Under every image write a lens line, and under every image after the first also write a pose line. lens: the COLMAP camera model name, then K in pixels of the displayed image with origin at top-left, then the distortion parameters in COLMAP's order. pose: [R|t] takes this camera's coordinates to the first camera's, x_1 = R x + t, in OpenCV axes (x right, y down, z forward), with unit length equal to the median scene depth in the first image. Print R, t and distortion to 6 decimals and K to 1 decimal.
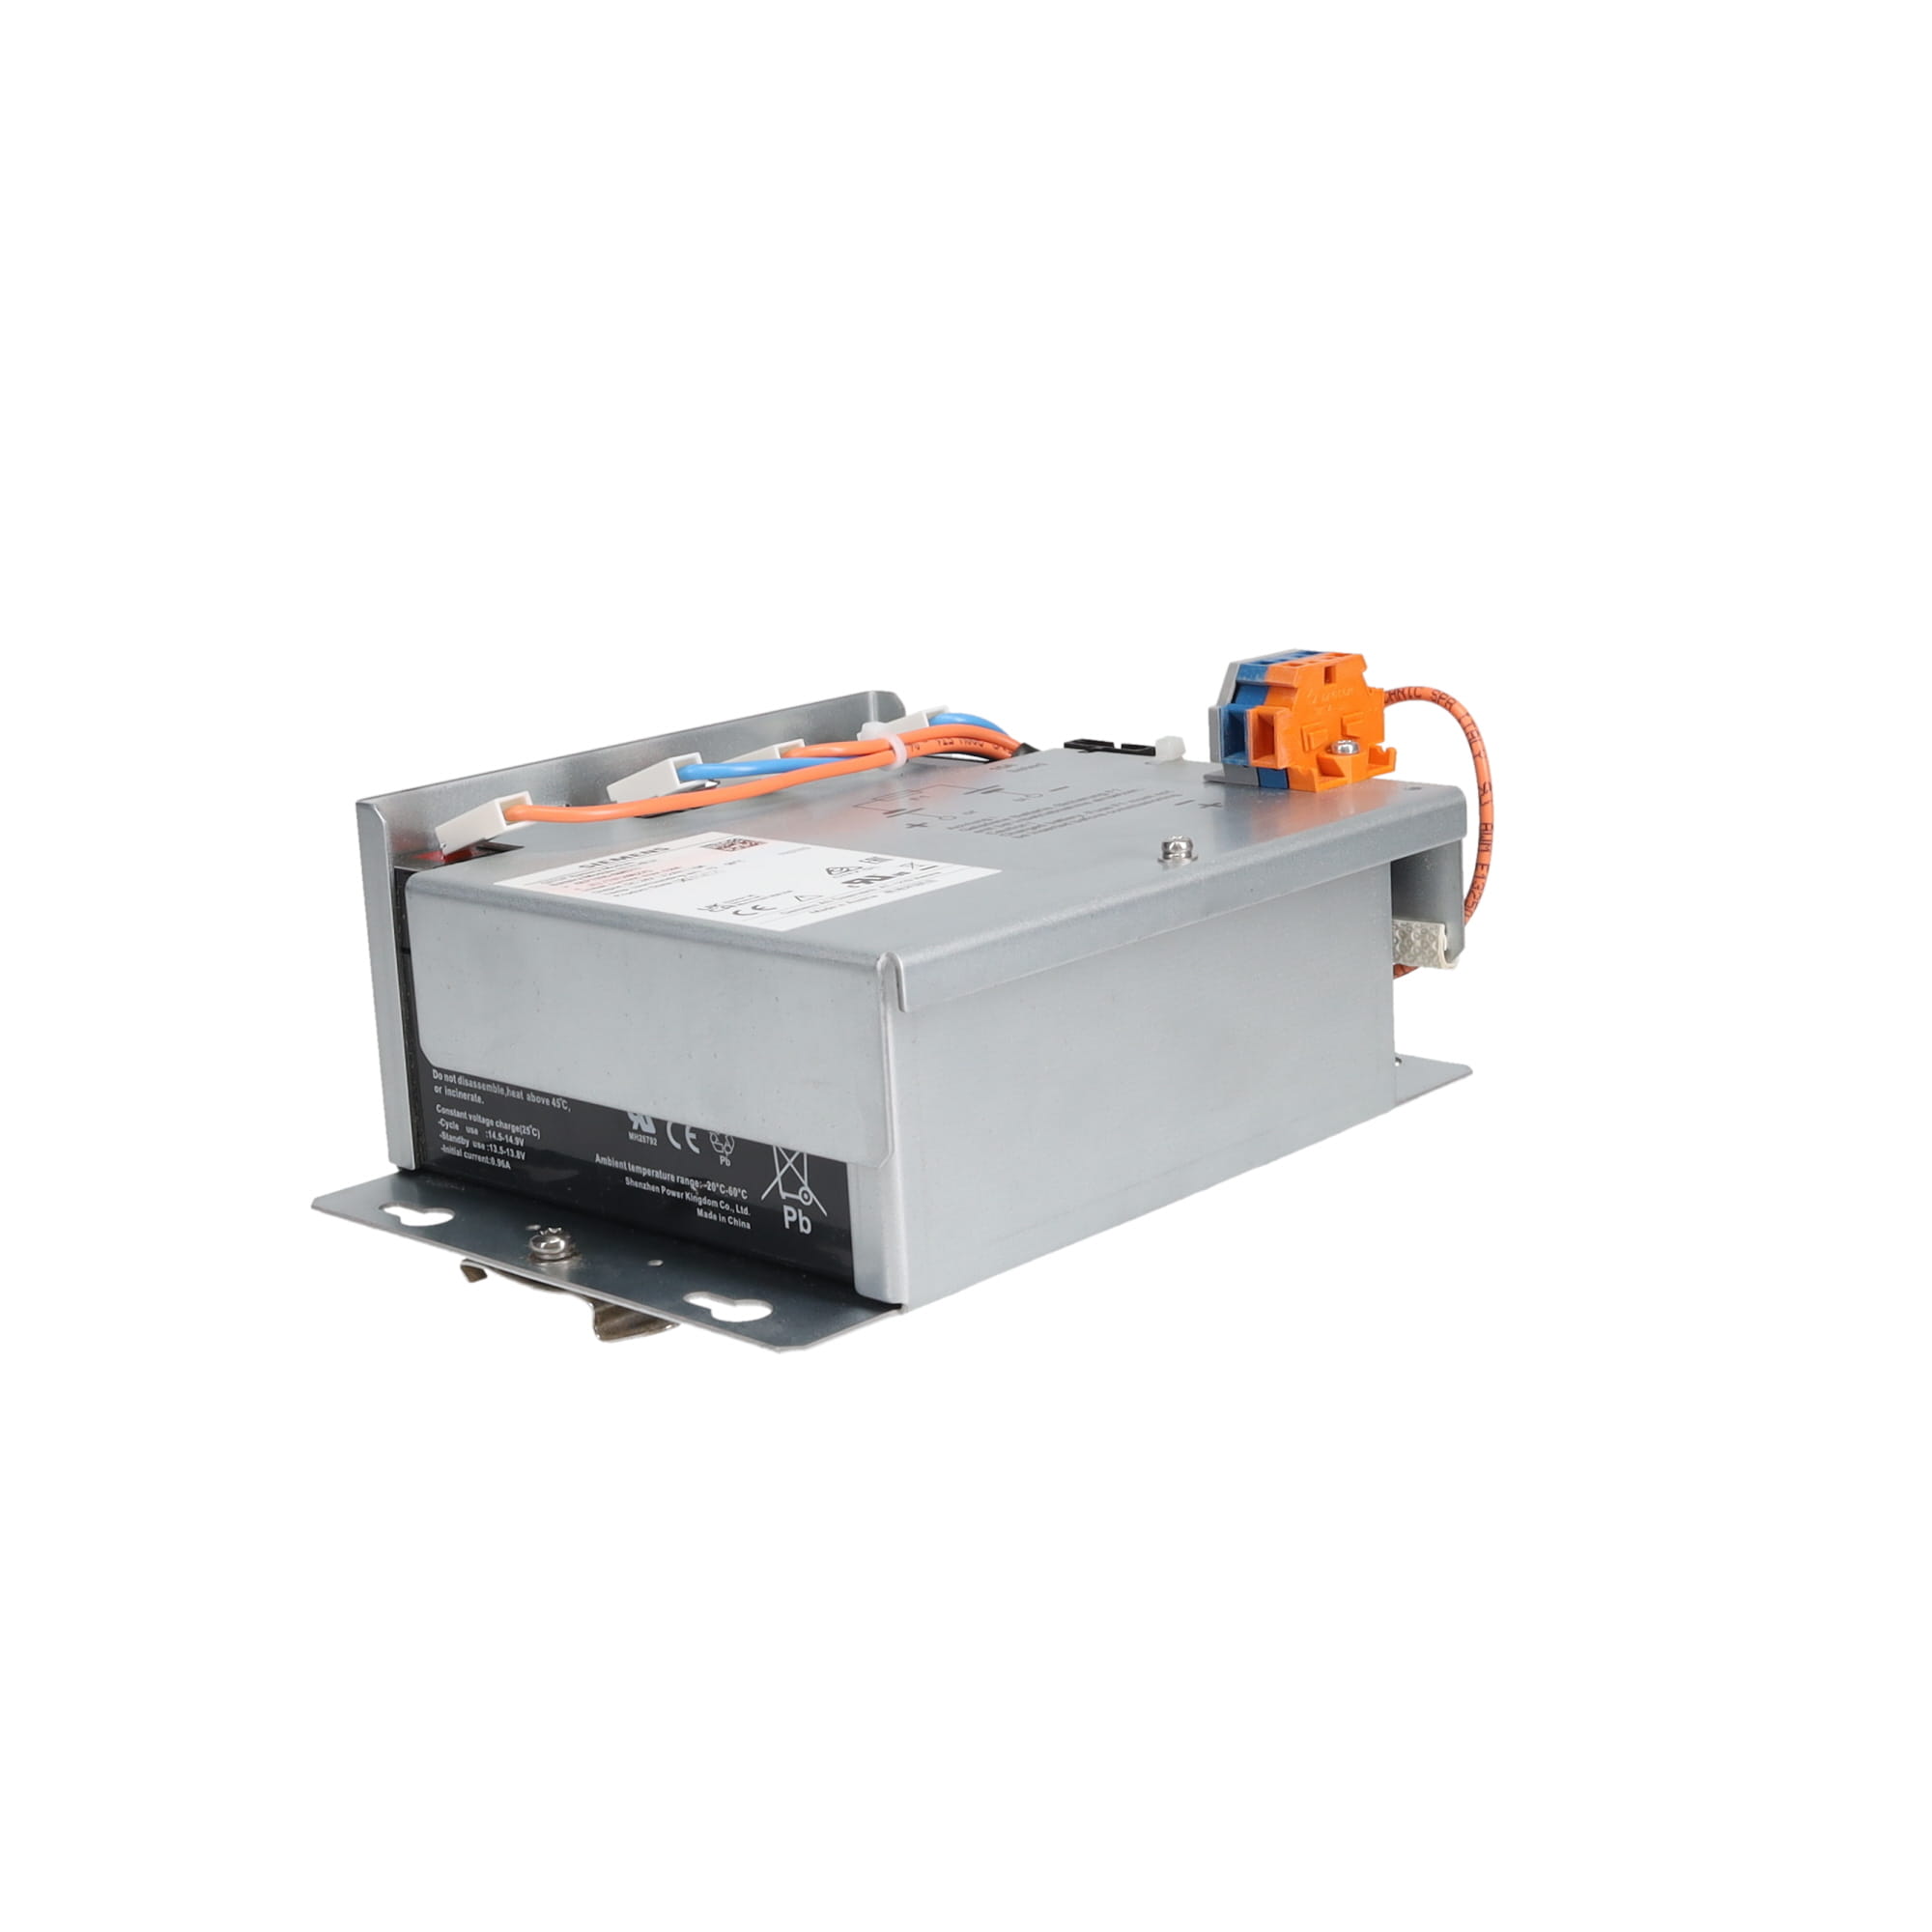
lens RADIAL K [[3108.6, 0, 966.0], [0, 3108.6, 966.0], [0, 0, 1]] dist [0.055190, 0.031949]
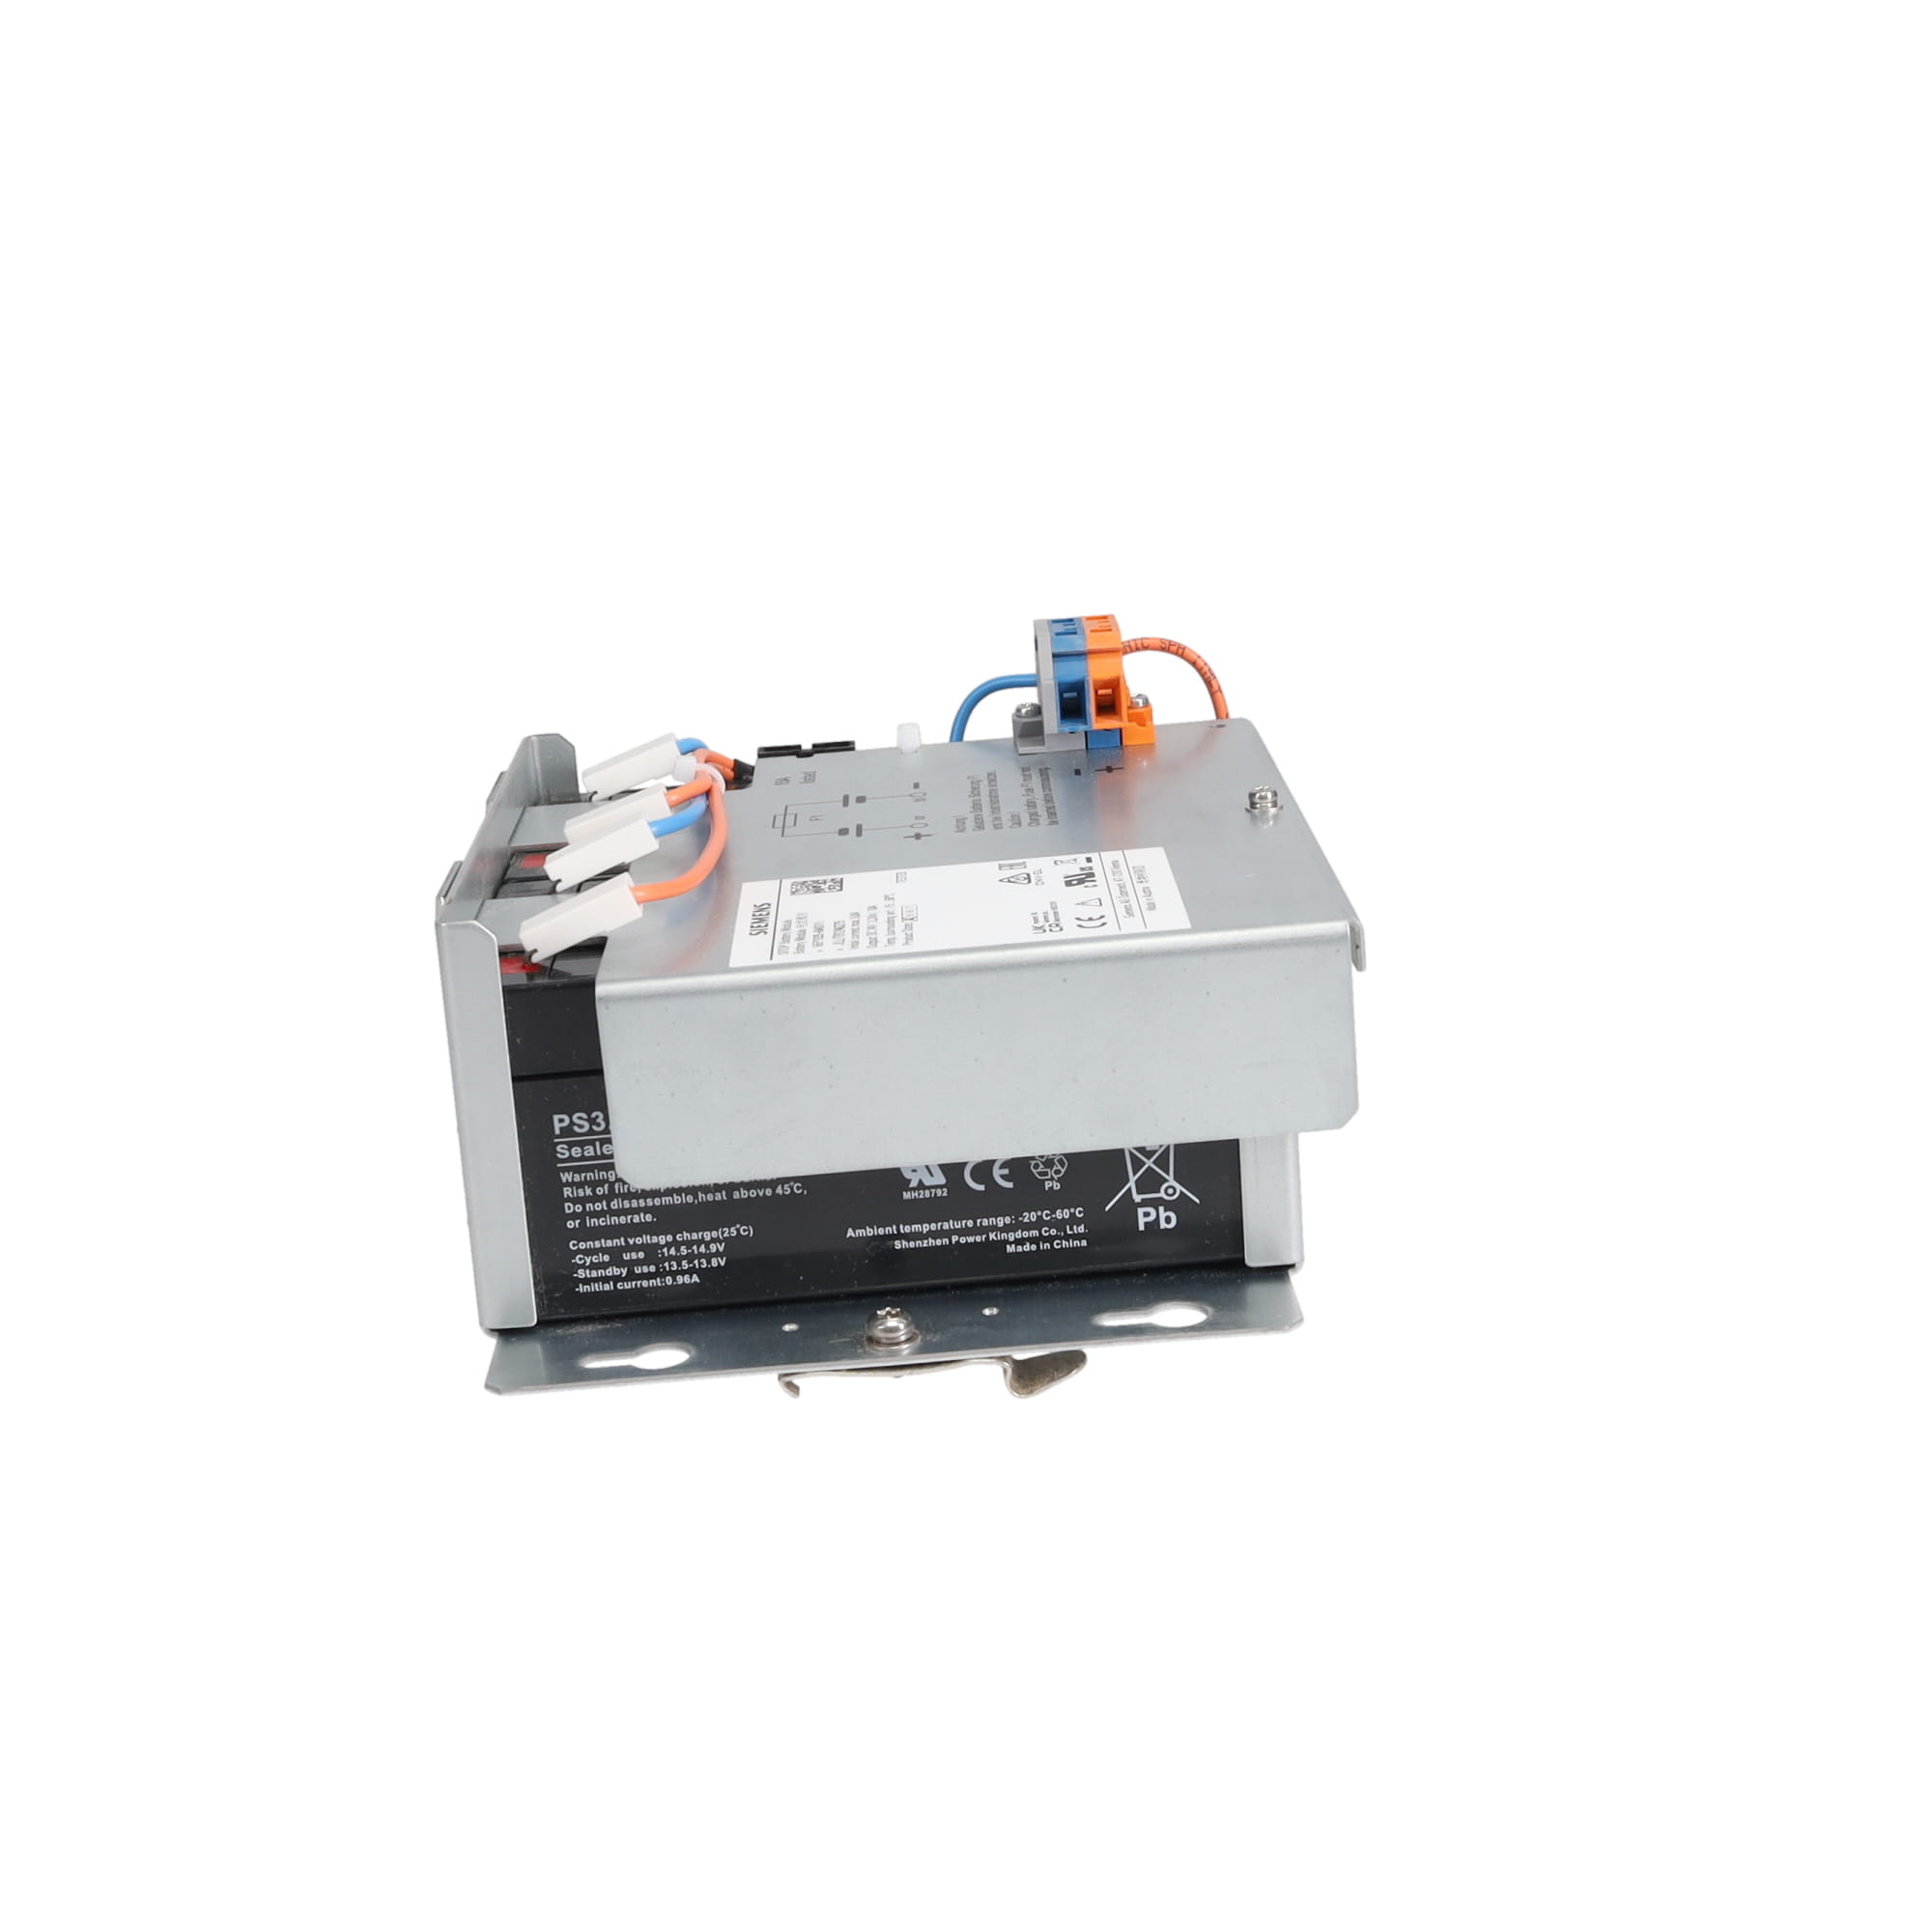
lens RADIAL K [[3108.6, 0, 966.0], [0, 3108.6, 966.0], [0, 0, 1]] dist [0.055190, 0.031949]
pose [[0.705350, -0.202799, 0.679230, -0.738194], [0.203040, 0.975855, 0.080515, -0.087914], [-0.679158, 0.081119, 0.729495, 0.295153]]
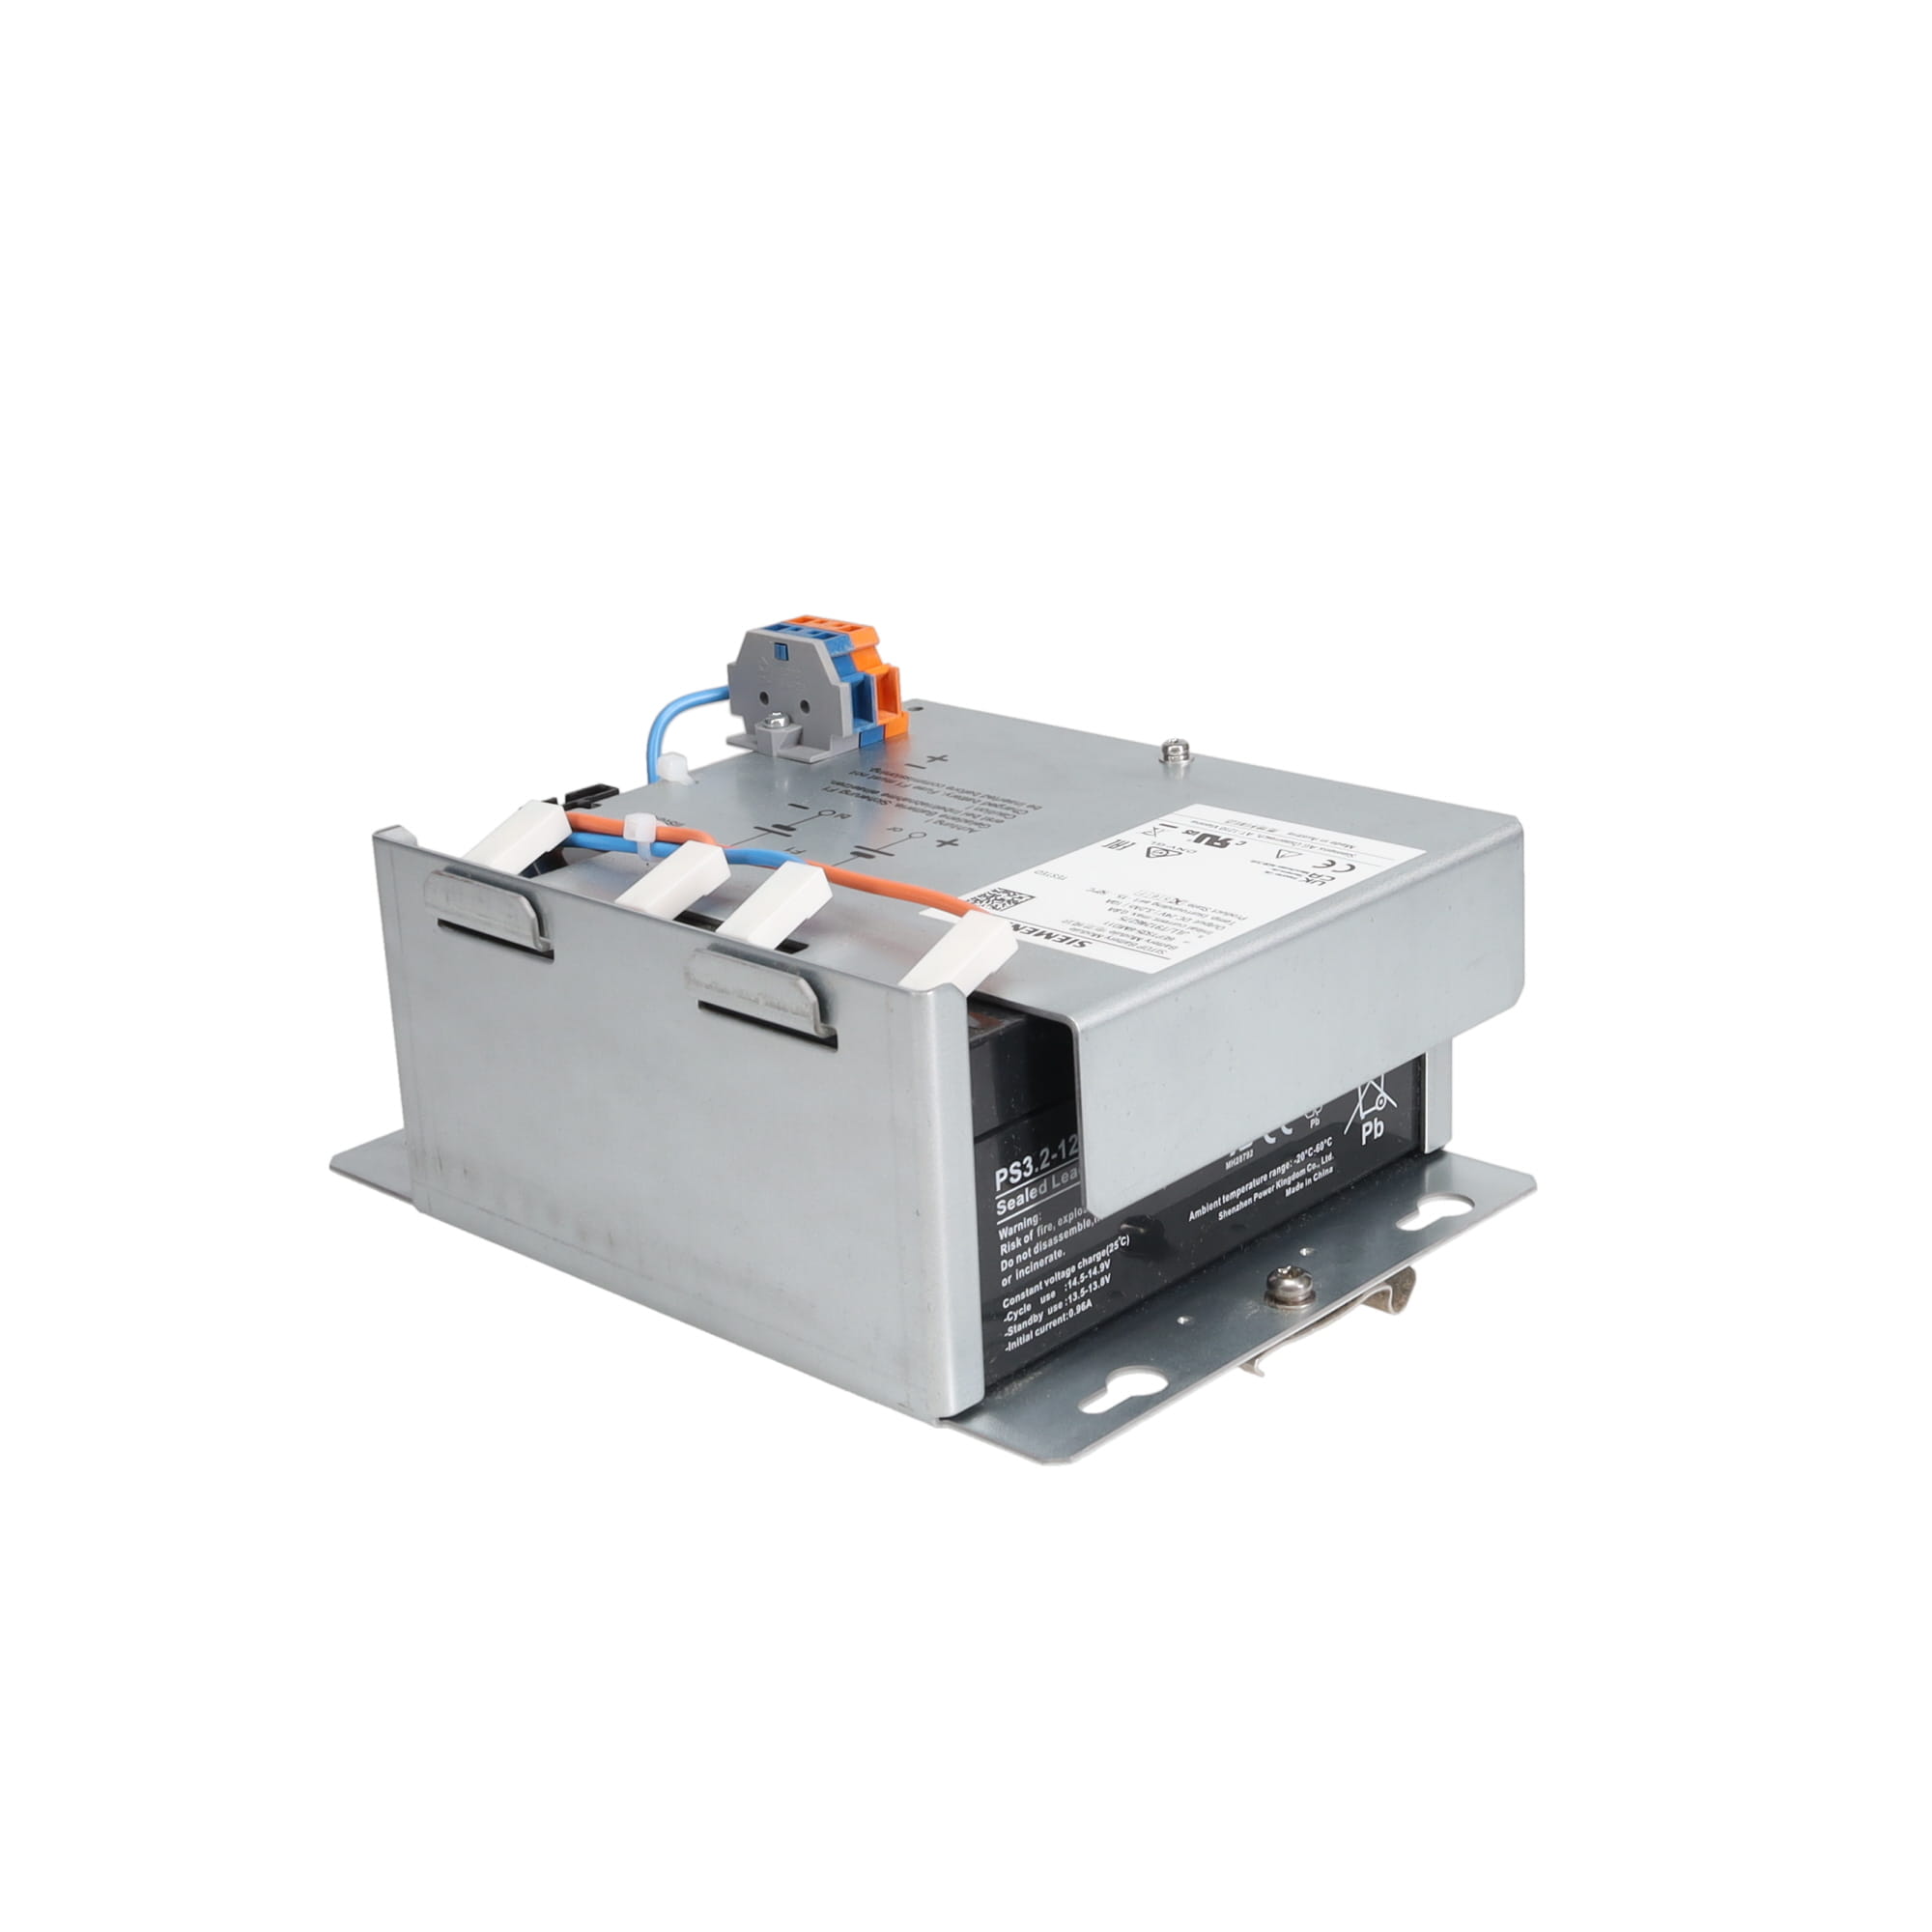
lens RADIAL K [[3025.3, 0, 966.0], [0, 3025.3, 966.0], [0, 0, 1]] dist [0.291632, 0.022855]
pose [[0.001853, -0.290720, 0.956806, -1.016321], [0.286795, 0.916769, 0.277999, -0.295252], [-0.957990, 0.273892, 0.085076, 0.998341]]
